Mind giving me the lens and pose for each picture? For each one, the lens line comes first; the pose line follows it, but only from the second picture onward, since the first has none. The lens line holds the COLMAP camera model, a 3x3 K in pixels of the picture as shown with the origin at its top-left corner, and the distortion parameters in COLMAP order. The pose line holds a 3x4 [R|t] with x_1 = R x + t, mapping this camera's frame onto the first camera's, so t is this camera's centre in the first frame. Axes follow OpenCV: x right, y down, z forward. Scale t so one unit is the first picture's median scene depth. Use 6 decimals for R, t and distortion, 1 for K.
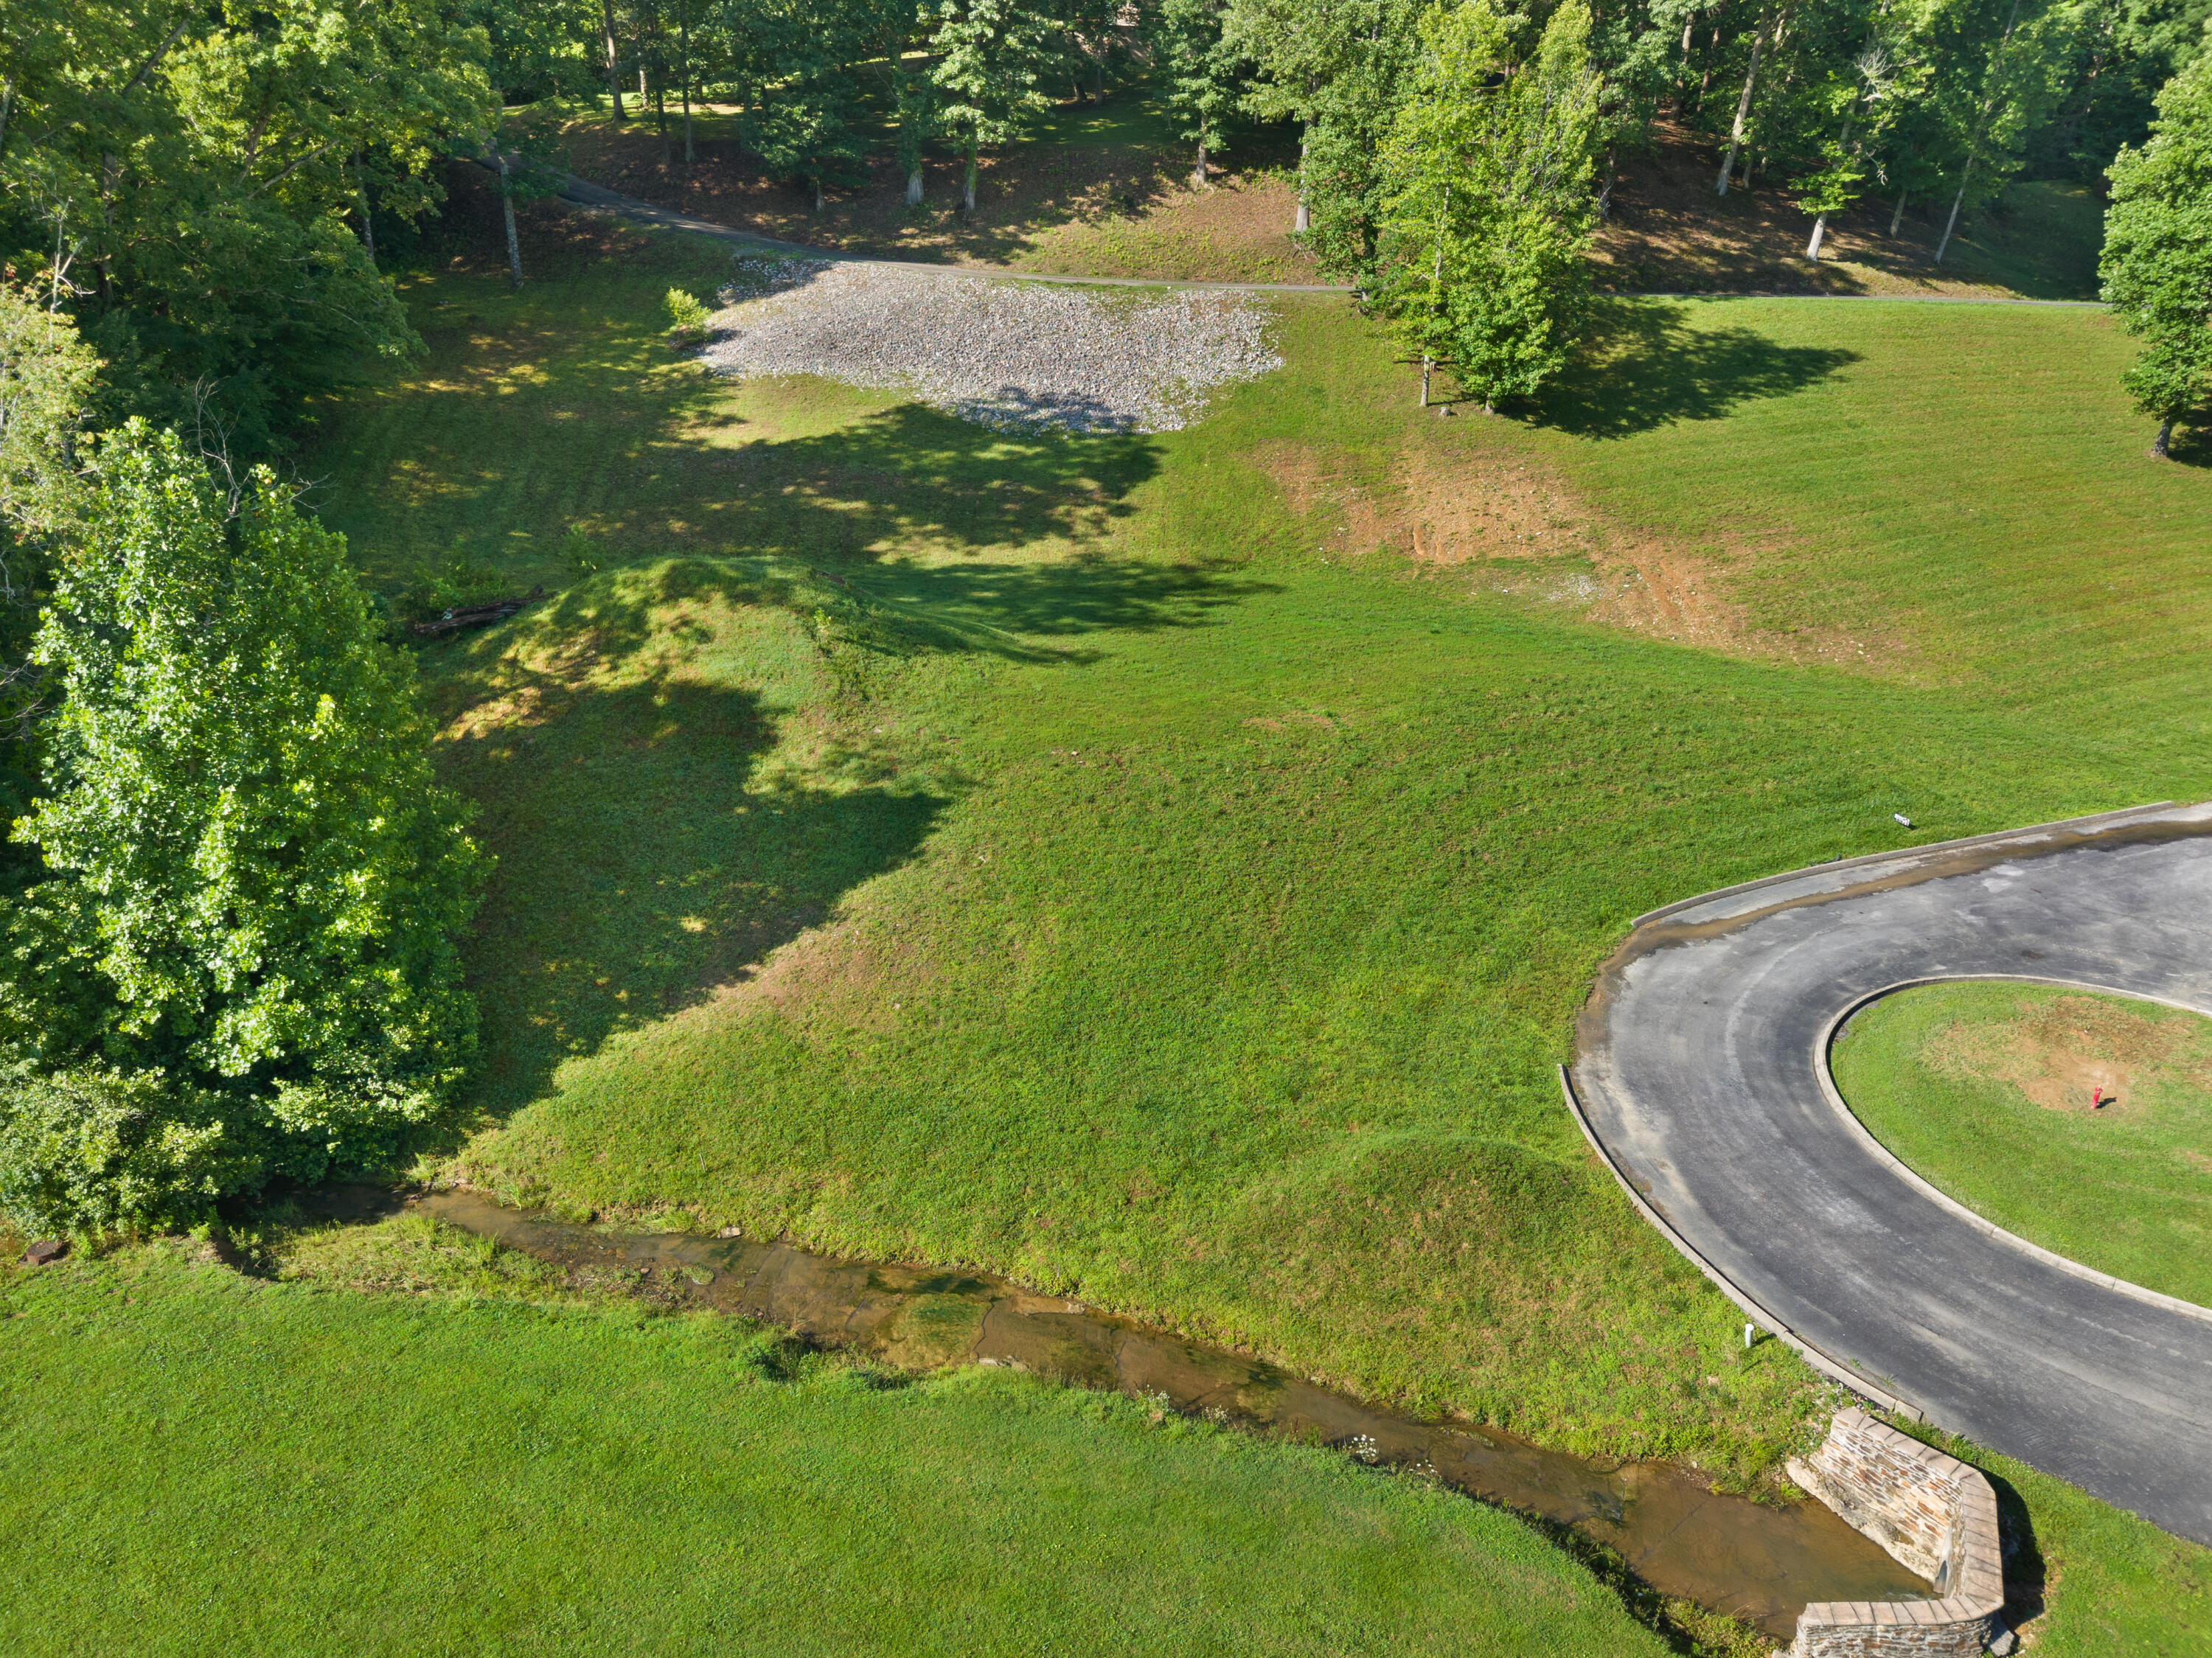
lens RADIAL K [[1509.5, 0, 1105.9], [0, 1509.5, 844.0], [0, 0, 1]] dist [0.023350, -0.022736]
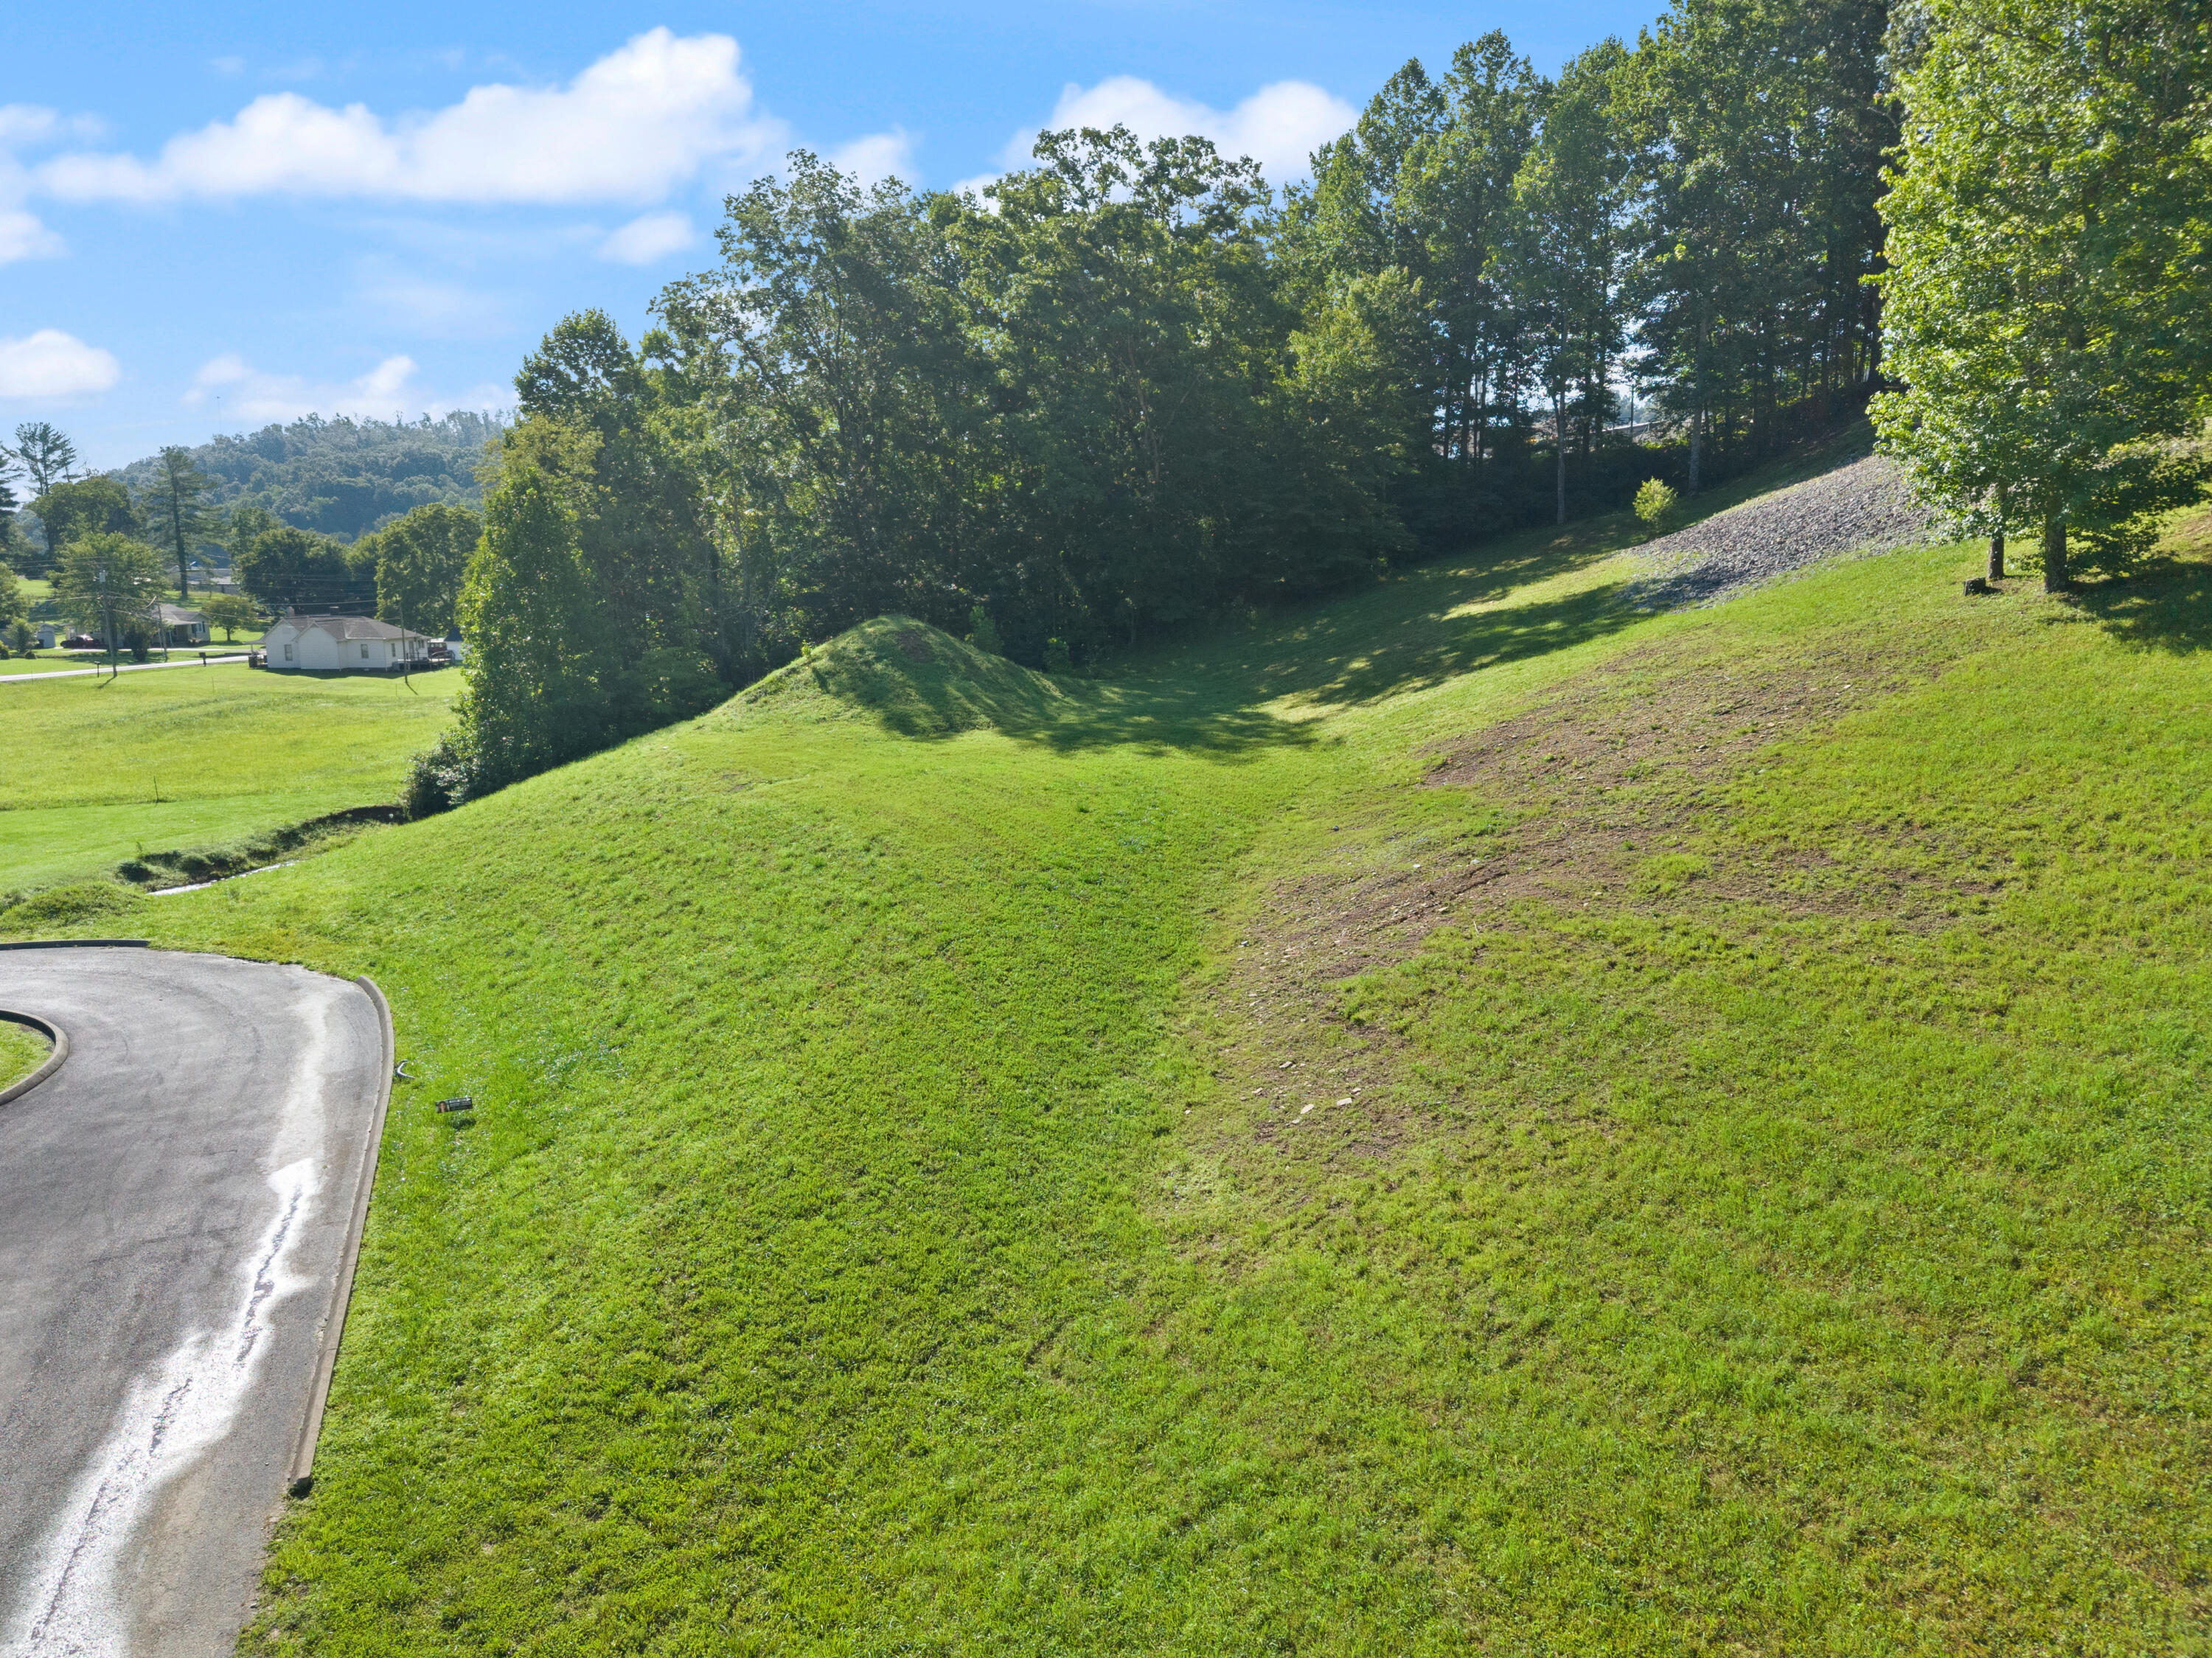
lens RADIAL K [[1509.5, 0, 1097.7], [0, 1509.5, 845.7], [0, 0, 1]] dist [0.023350, -0.022736]
pose [[0.007061, 0.163467, -0.986524, 1.120319], [-0.390722, 0.908573, 0.147754, -0.288148], [0.920482, 0.384414, 0.070285, 1.221211]]
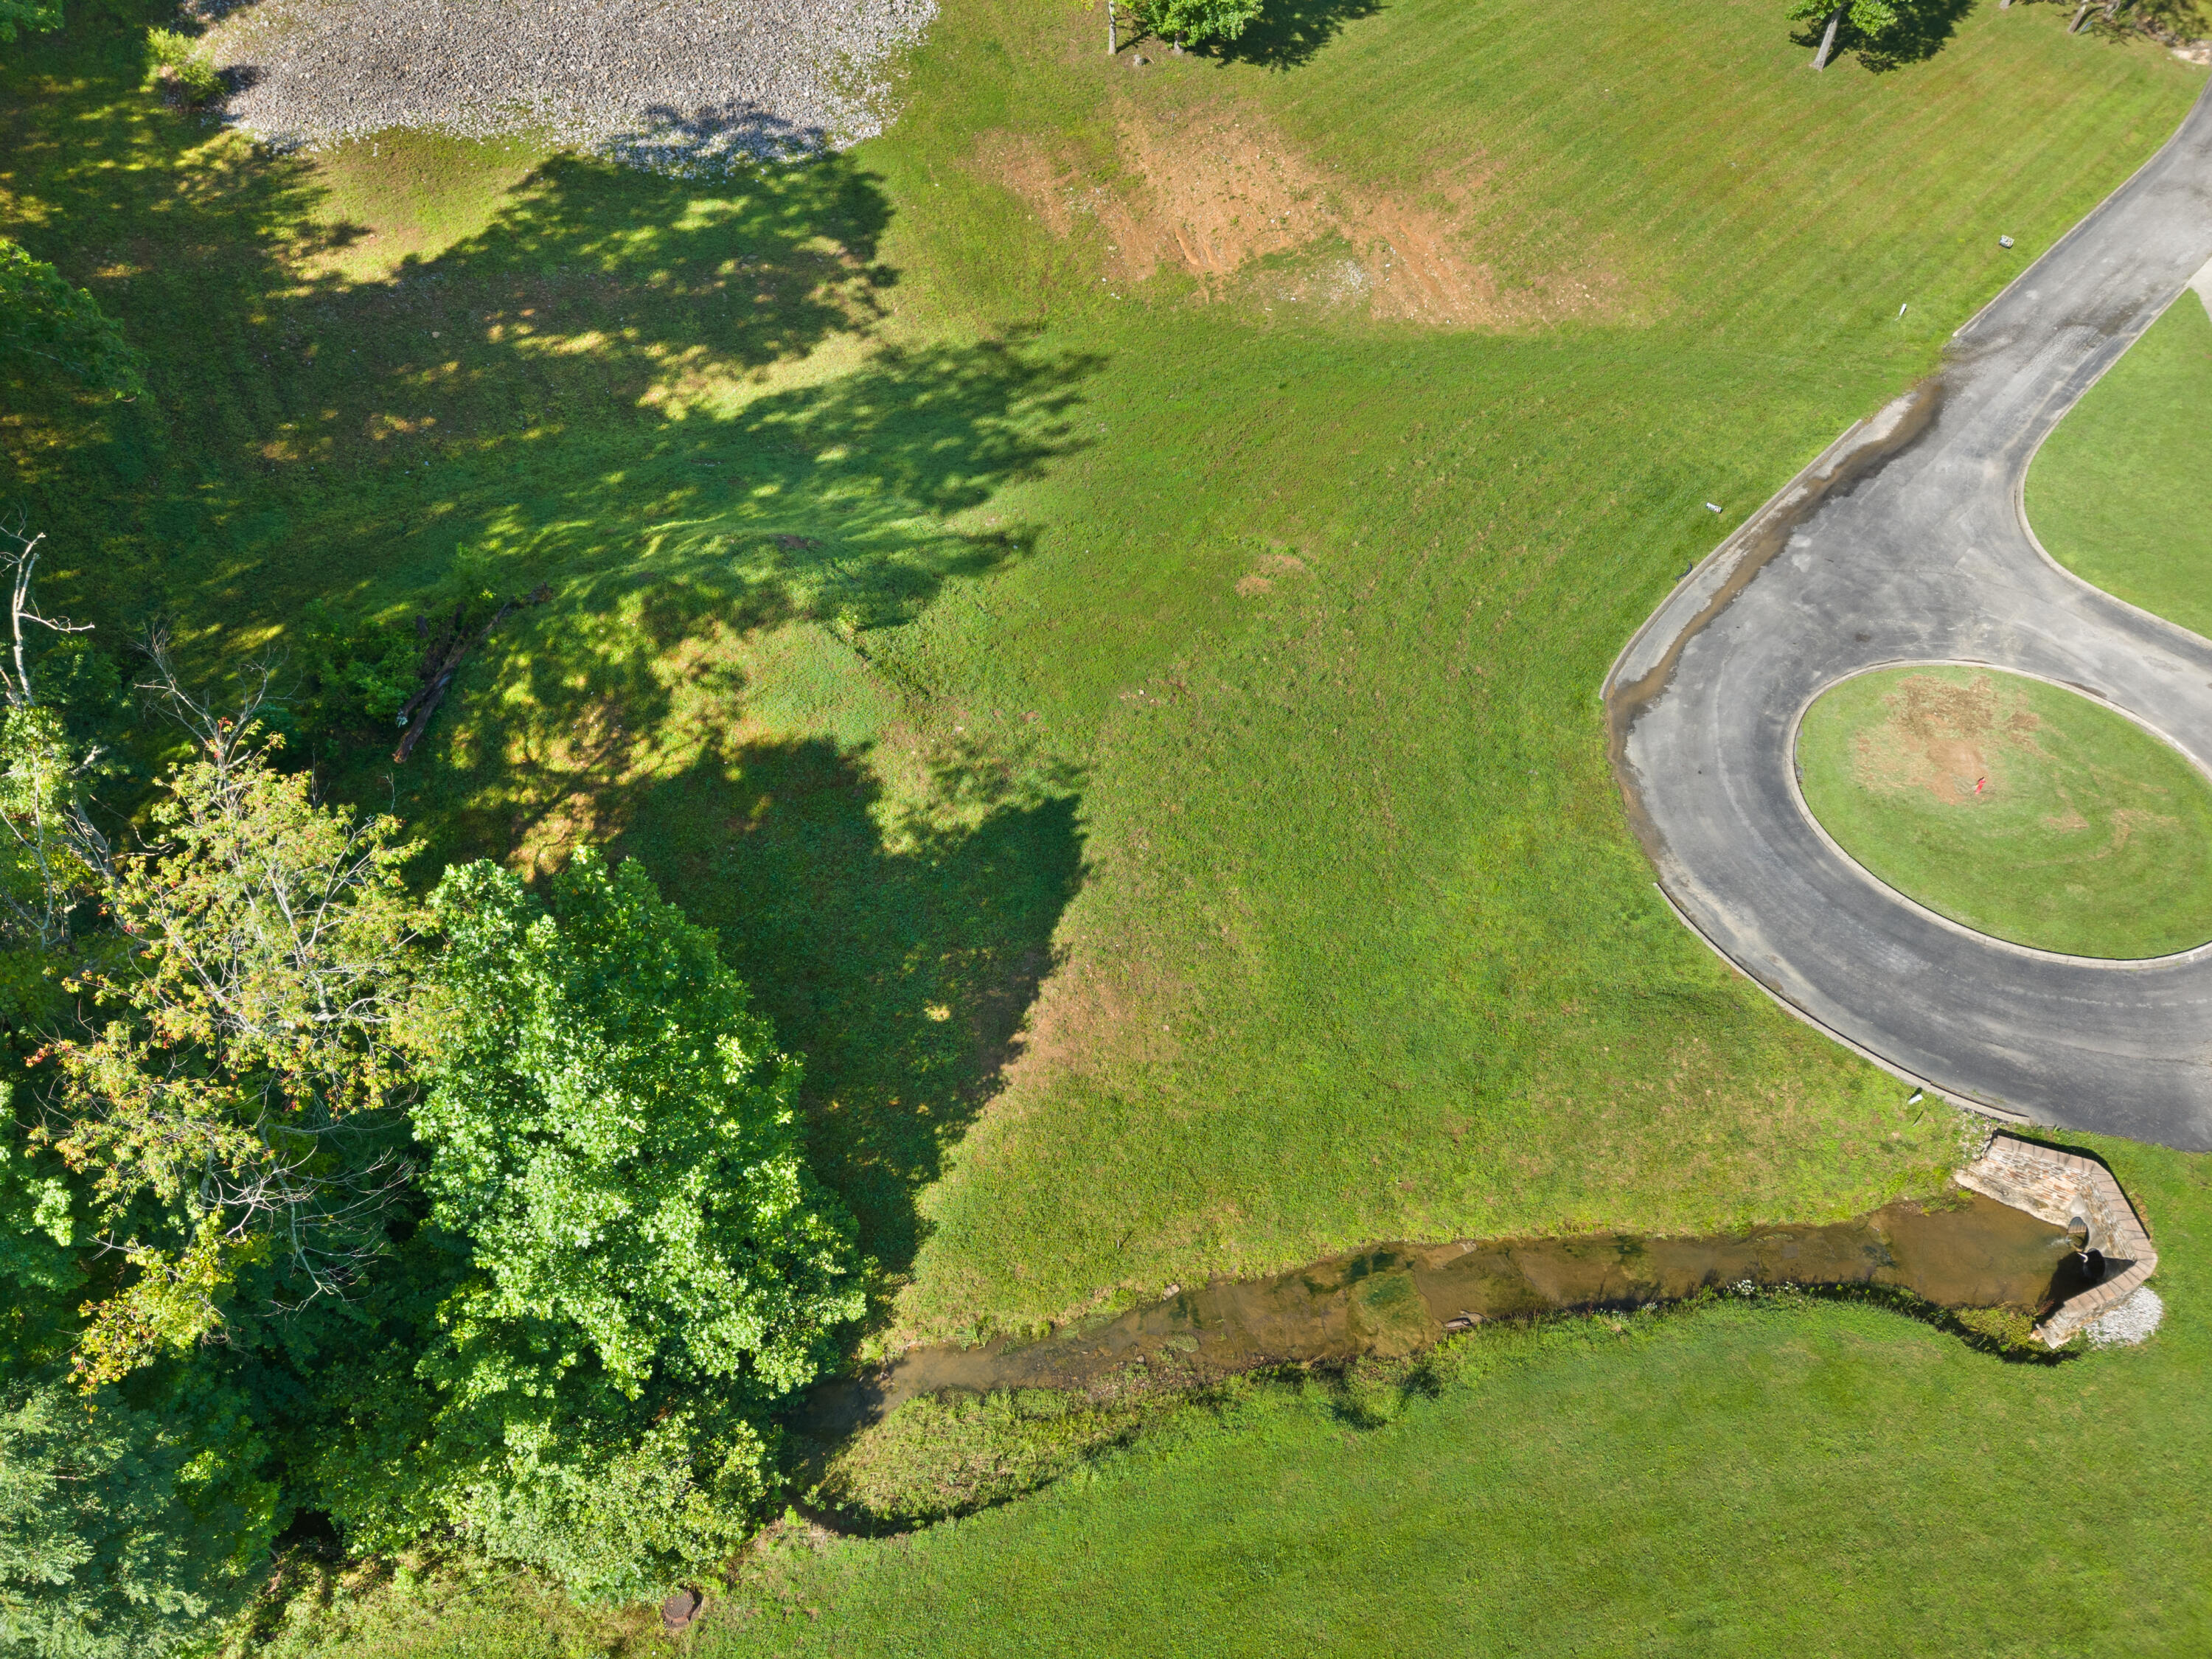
lens RADIAL K [[1509.6, 0, 1110.8], [0, 1509.6, 842.9], [0, 0, 1]] dist [0.023350, -0.022736]
pose [[0.896332, -0.326443, 0.300041, -0.373288], [0.191787, 0.895577, 0.401446, -0.376699], [-0.399759, -0.302285, 0.865342, 0.080279]]
